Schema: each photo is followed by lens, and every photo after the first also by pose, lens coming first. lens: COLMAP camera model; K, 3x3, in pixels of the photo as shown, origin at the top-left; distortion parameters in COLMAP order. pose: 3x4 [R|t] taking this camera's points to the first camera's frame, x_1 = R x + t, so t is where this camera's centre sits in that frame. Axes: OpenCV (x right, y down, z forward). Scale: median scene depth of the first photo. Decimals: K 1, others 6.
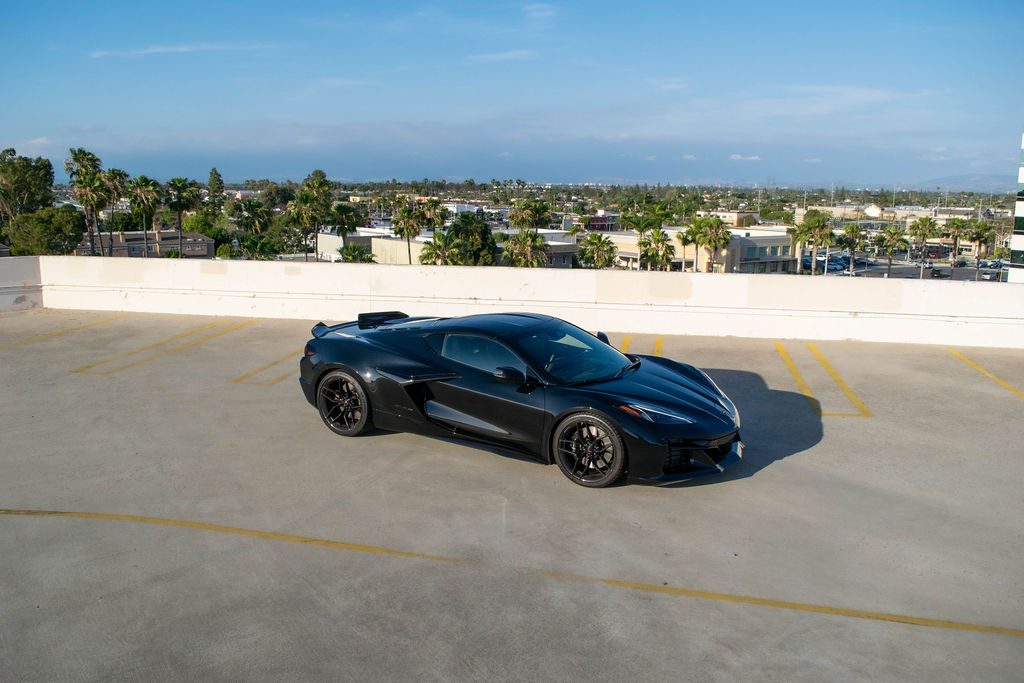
lens RADIAL K [[793.9, 0, 512.0], [0, 793.9, 341.5], [0, 0, 1]] dist [-0.078318, 0.008057]
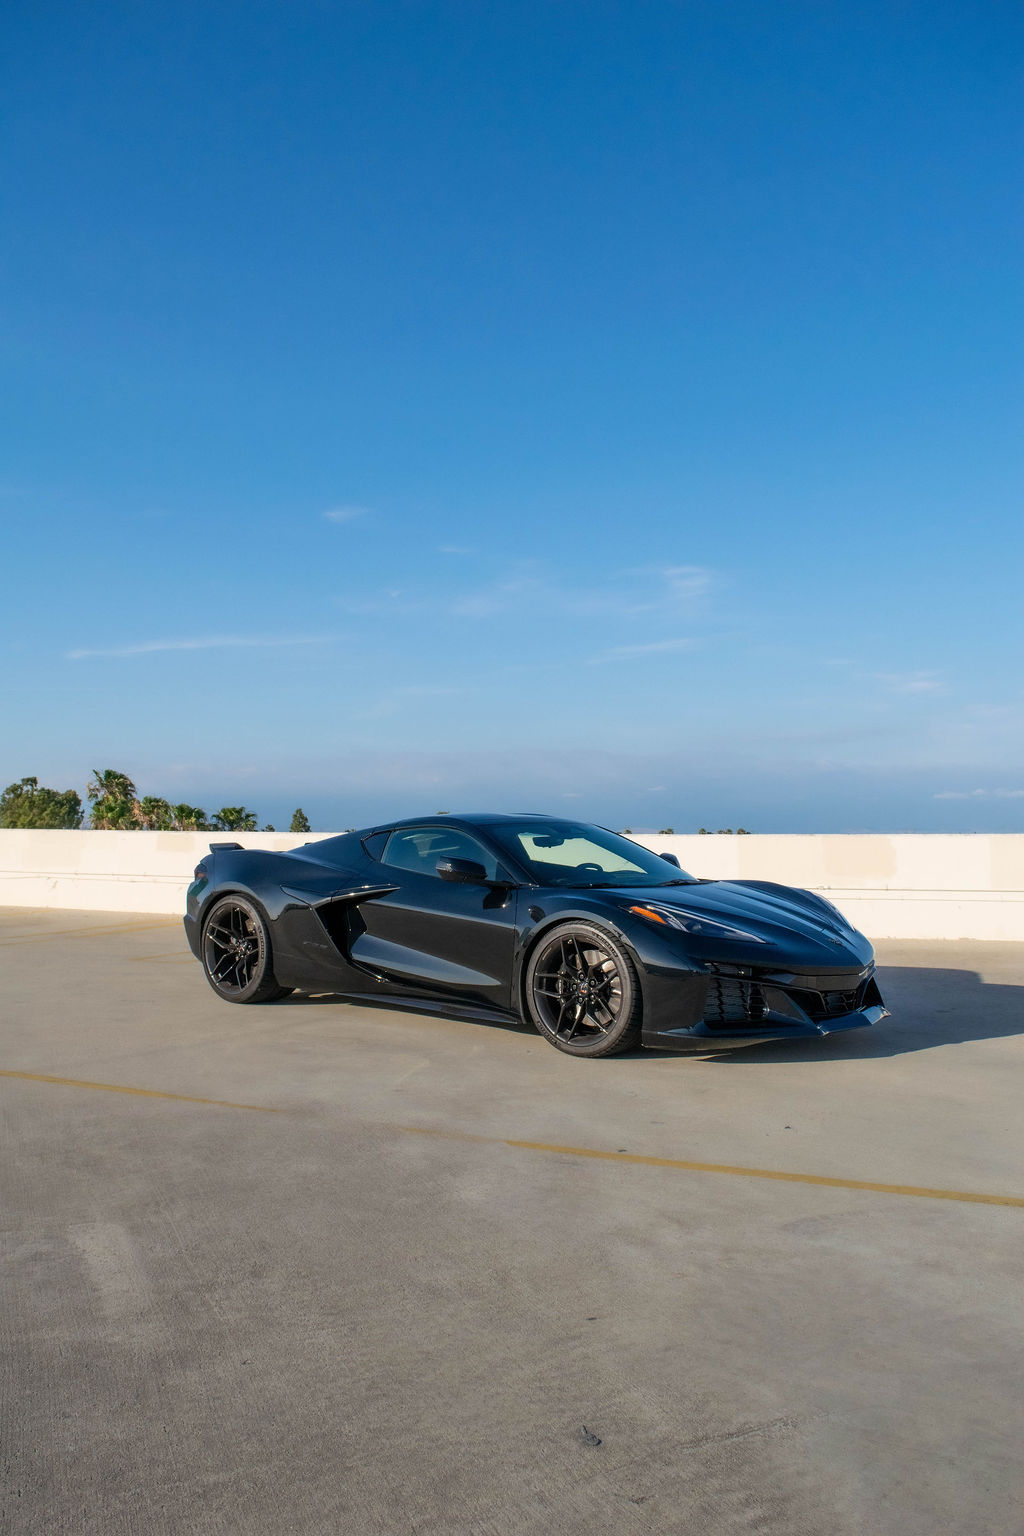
lens RADIAL K [[1190.8, 0, 499.9], [0, 1190.8, 770.6], [0, 0, 1]] dist [-0.078318, 0.008057]
pose [[0.982085, -0.014066, -0.187914, 0.202503], [-0.032826, 0.969192, -0.244108, 0.195683], [0.185558, 0.245904, 0.951367, 0.135416]]
